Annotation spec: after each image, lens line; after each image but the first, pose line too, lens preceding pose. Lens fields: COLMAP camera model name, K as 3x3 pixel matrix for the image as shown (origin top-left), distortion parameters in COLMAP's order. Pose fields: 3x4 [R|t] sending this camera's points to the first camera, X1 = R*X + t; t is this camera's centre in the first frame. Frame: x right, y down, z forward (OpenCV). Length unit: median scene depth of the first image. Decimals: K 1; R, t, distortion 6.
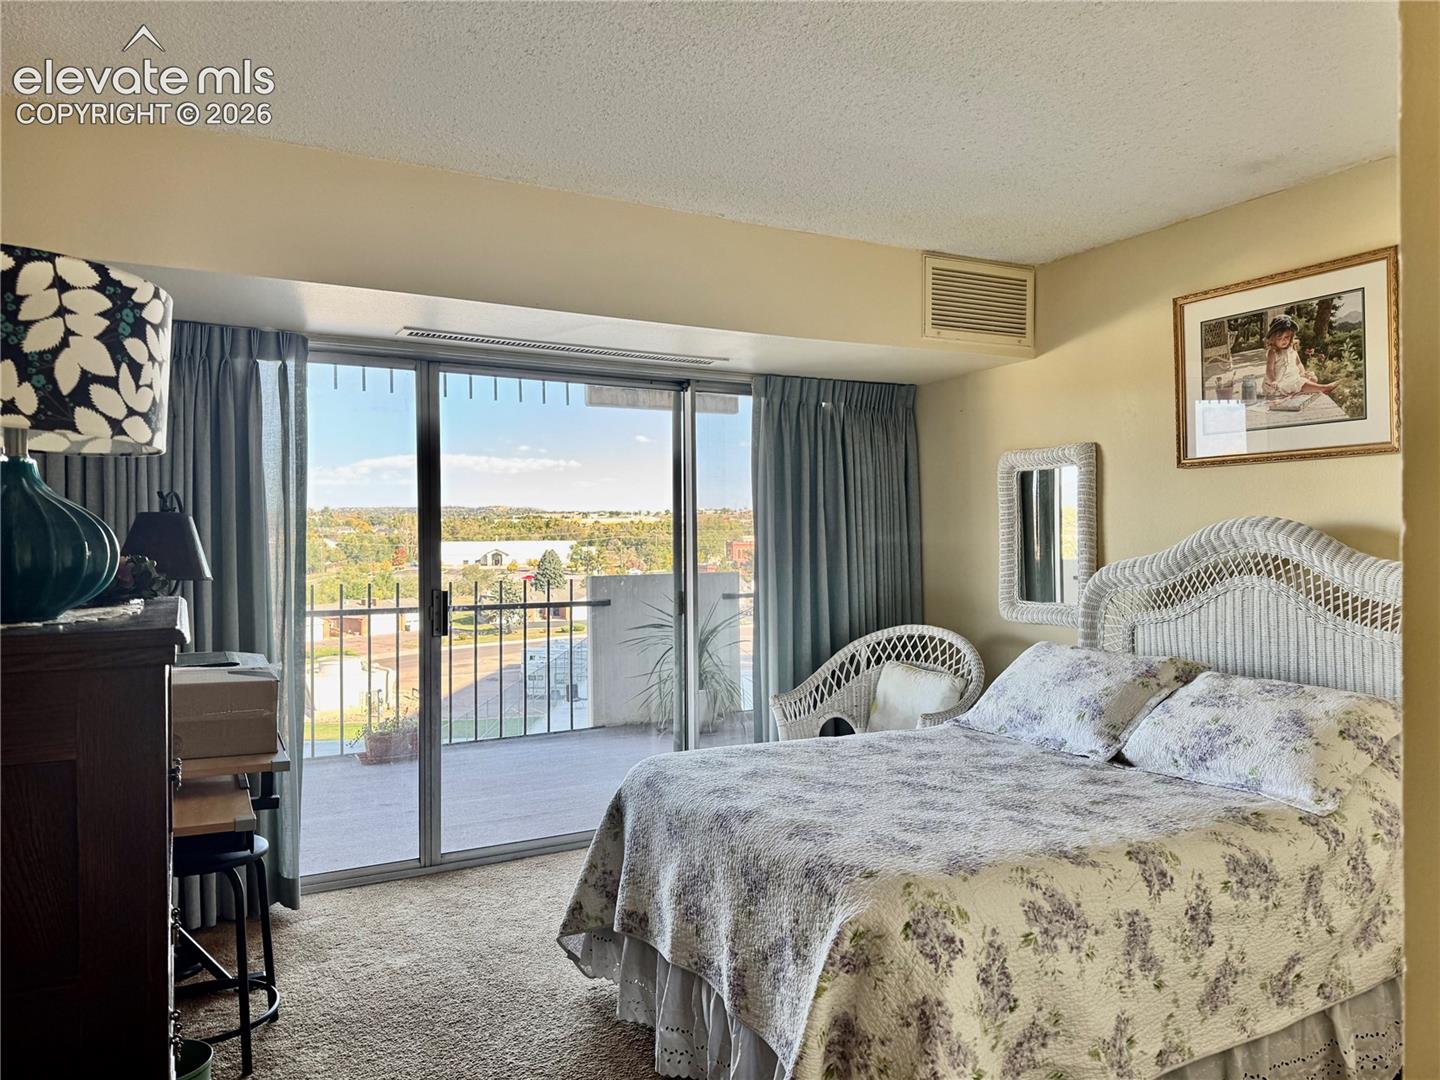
lens RADIAL K [[1026.6, 0, 707.6], [0, 1026.6, 537.7], [0, 0, 1]] dist [0.018724, -0.009893]
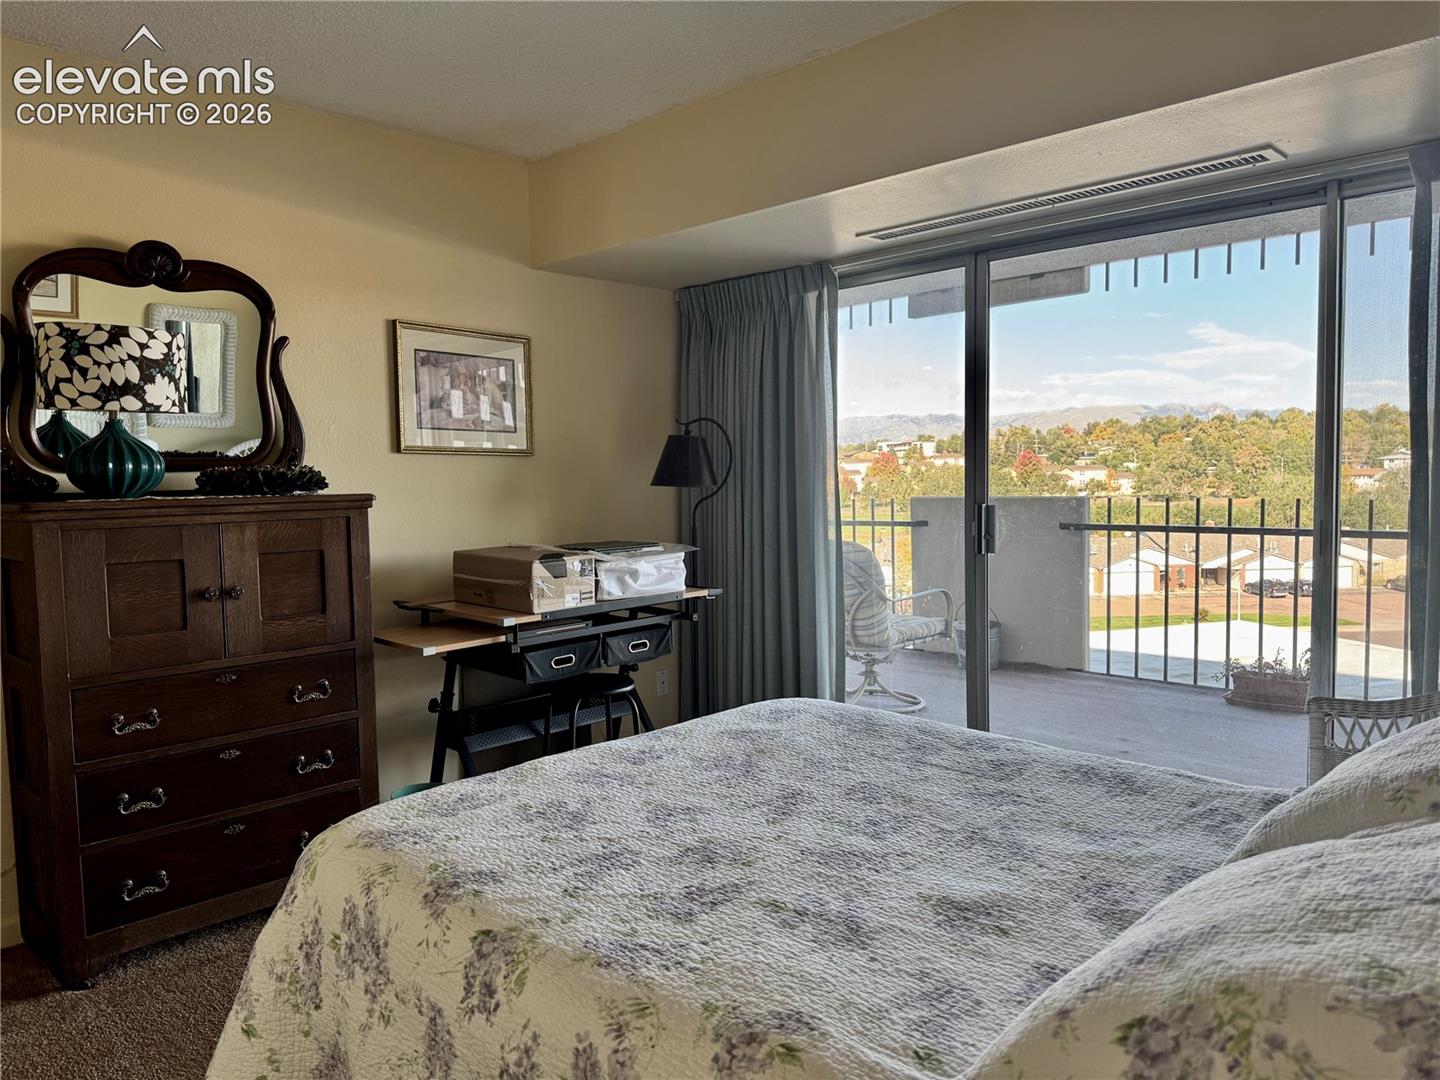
lens RADIAL K [[1026.6, 0, 706.9], [0, 1026.6, 548.2], [0, 0, 1]] dist [0.018724, -0.009893]
pose [[0.292965, 0.064021, -0.953977, 1.093188], [0.021058, 0.997082, 0.073381, 0.033236], [0.955891, -0.041587, 0.290762, 1.016962]]
